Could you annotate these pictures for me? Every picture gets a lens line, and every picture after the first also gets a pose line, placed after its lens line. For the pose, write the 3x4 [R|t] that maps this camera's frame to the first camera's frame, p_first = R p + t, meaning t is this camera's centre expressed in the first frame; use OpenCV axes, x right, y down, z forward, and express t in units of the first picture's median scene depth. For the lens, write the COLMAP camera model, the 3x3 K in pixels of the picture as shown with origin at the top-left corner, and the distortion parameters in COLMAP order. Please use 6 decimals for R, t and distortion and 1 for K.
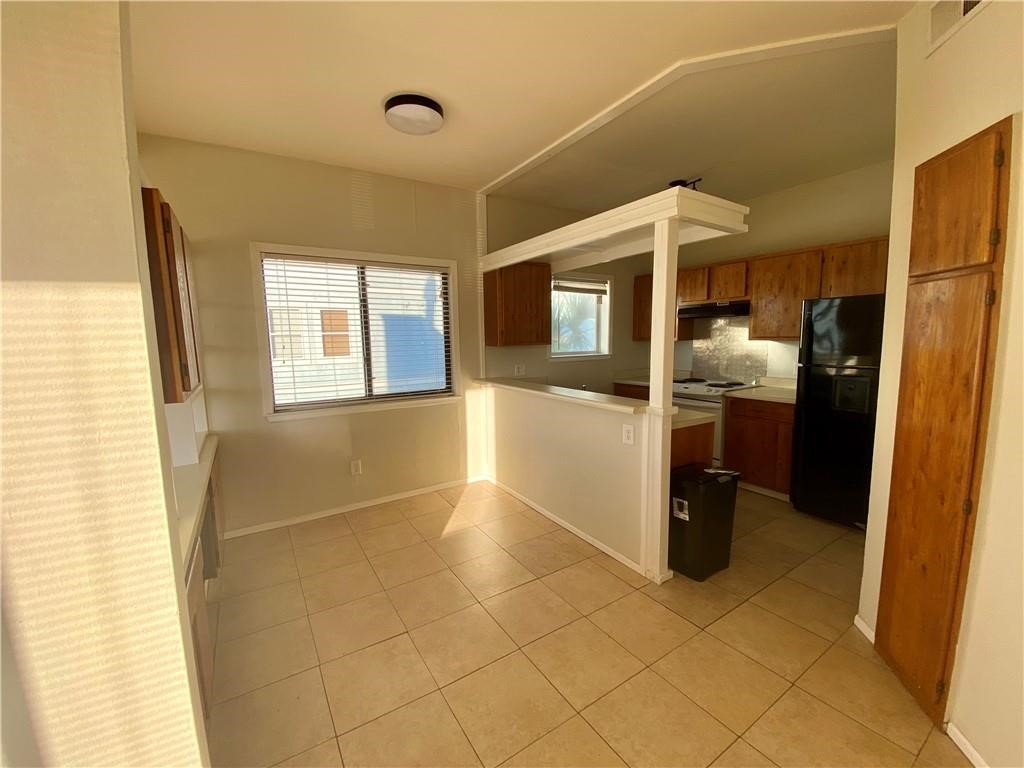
lens RADIAL K [[410.5, 0, 509.6], [0, 410.5, 386.8], [0, 0, 1]] dist [0.022228, -0.019747]
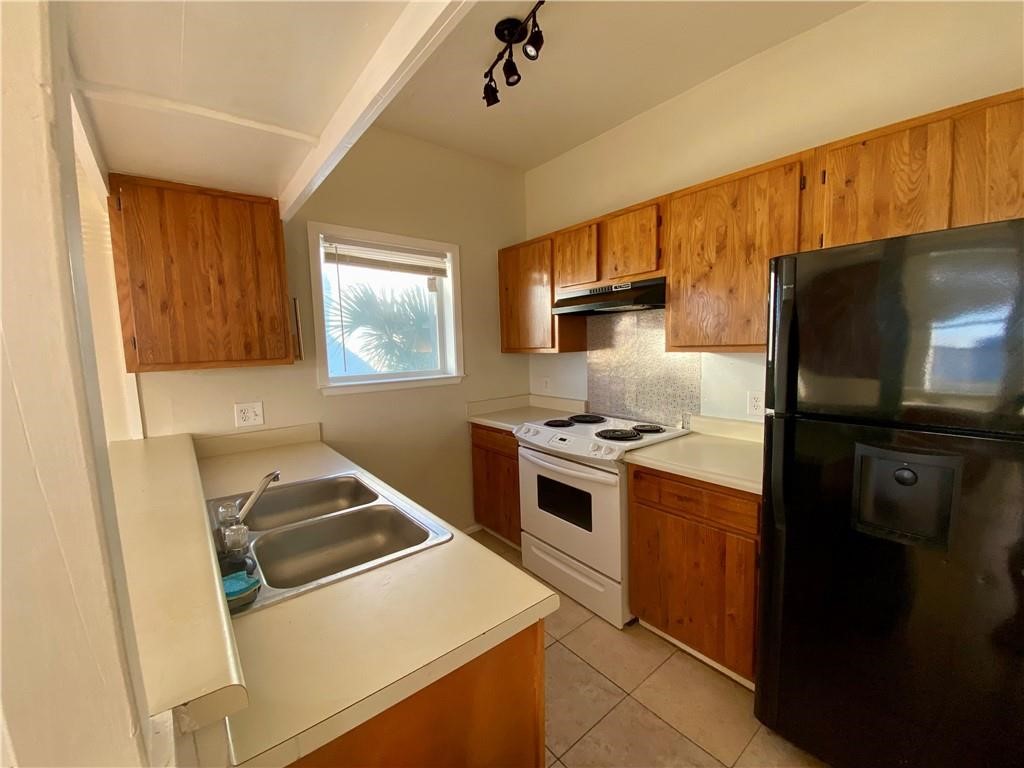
lens RADIAL K [[410.5, 0, 509.6], [0, 410.5, 386.8], [0, 0, 1]] dist [0.022228, -0.019747]
pose [[0.992814, -0.022669, 0.117501, 0.310878], [0.024736, 0.999563, -0.016165, -0.063654], [-0.117083, 0.018955, 0.992941, 0.488897]]
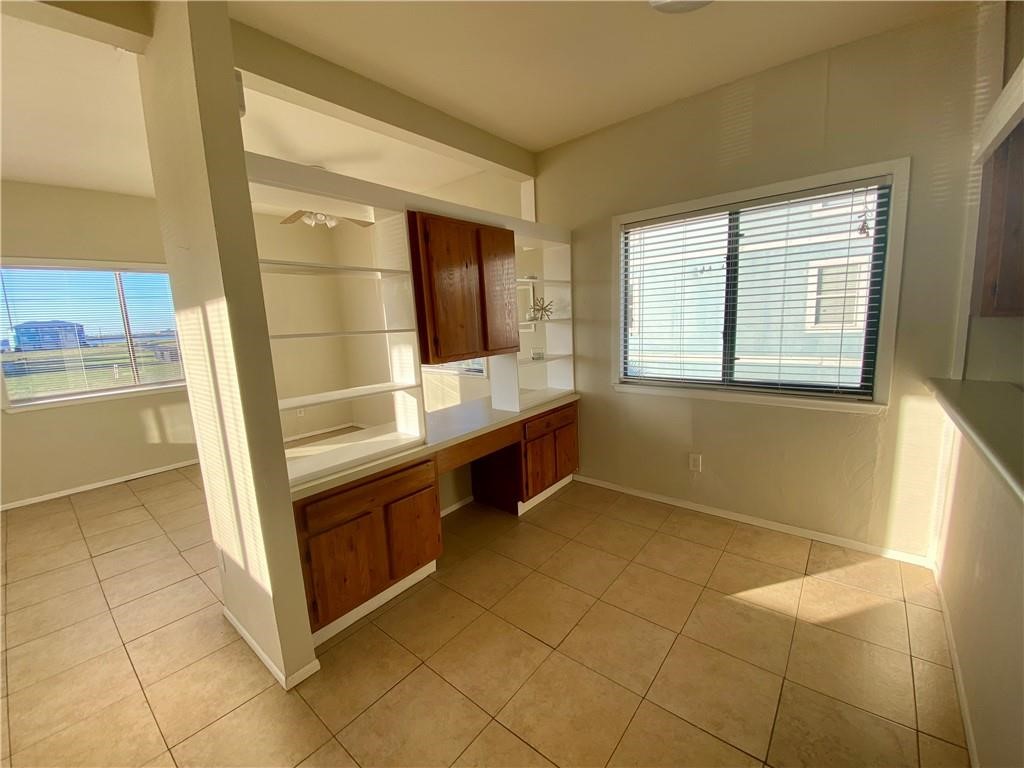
lens RADIAL K [[410.5, 0, 509.6], [0, 410.5, 386.8], [0, 0, 1]] dist [0.022228, -0.019747]
pose [[0.305529, 0.160613, -0.938539, 0.245659], [-0.073513, 0.986708, 0.144925, -0.045138], [0.949341, 0.024716, 0.313275, 0.323875]]
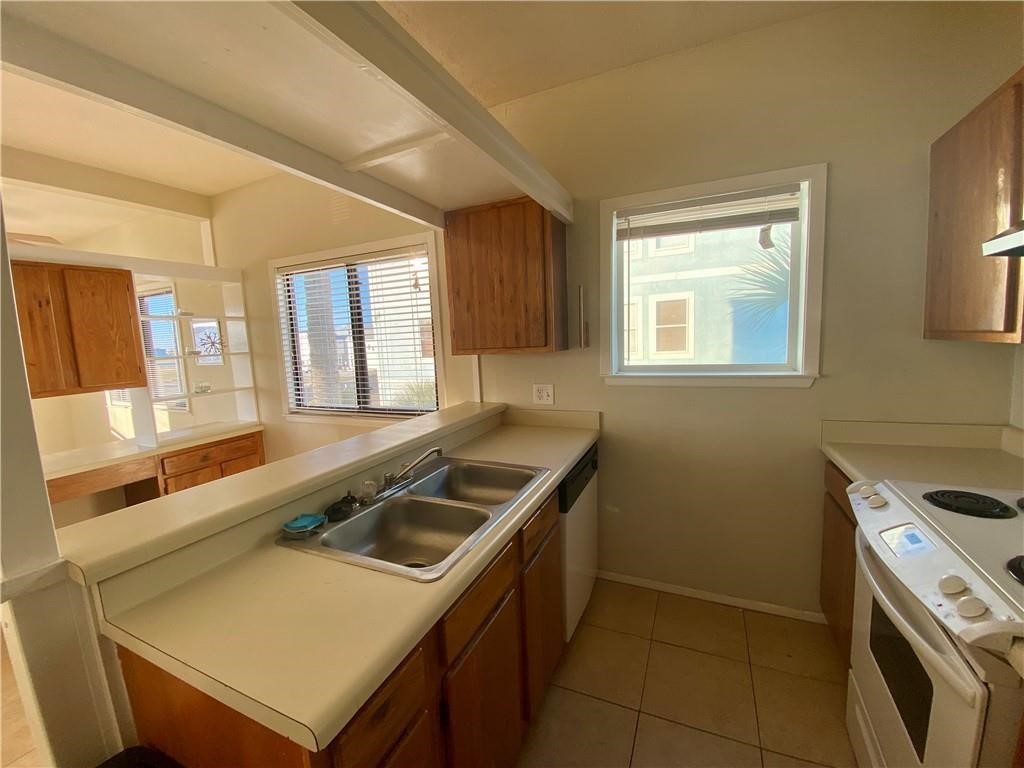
lens RADIAL K [[415.6, 0, 512.0], [0, 415.6, 384.0], [0, 0, 1]] dist [0.022122, -0.020176]
pose [[0.543512, 0.086164, -0.834967, 0.526914], [-0.065324, 0.996043, 0.060265, -0.094841], [0.836856, 0.021788, 0.546989, 0.695334]]
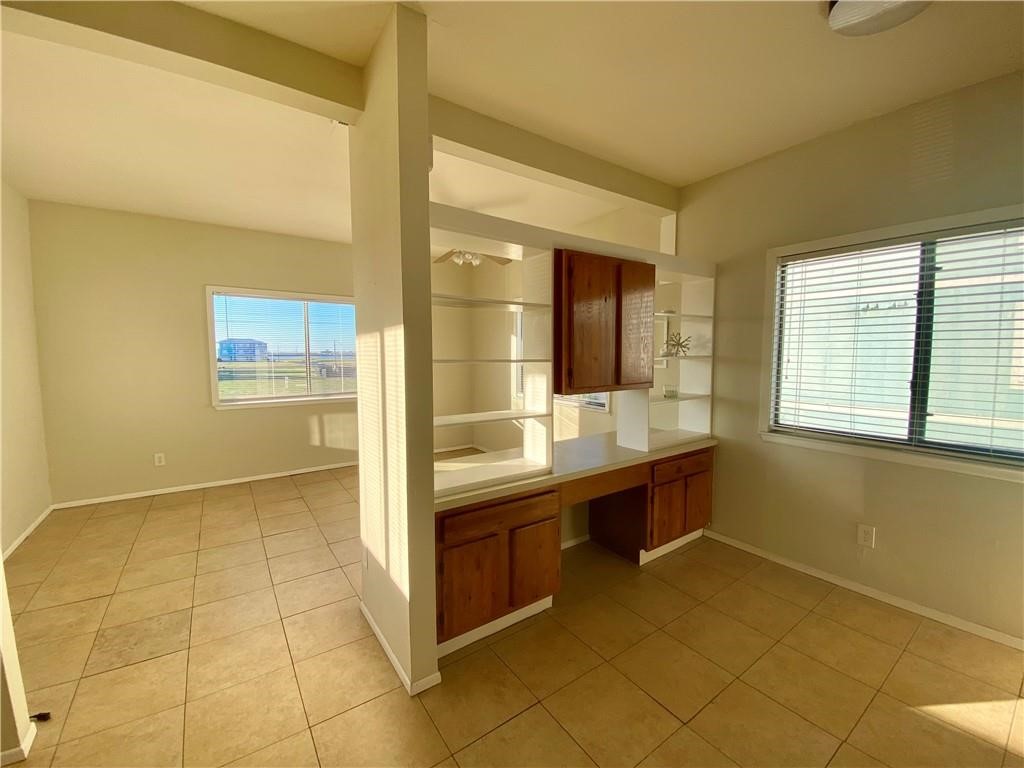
lens RADIAL K [[415.6, 0, 512.0], [0, 415.6, 384.0], [0, 0, 1]] dist [0.022122, -0.020176]
pose [[0.040842, 0.091198, -0.994995, 0.248582], [-0.118653, 0.989222, 0.085799, -0.041748], [0.992095, 0.114555, 0.051223, 0.295071]]
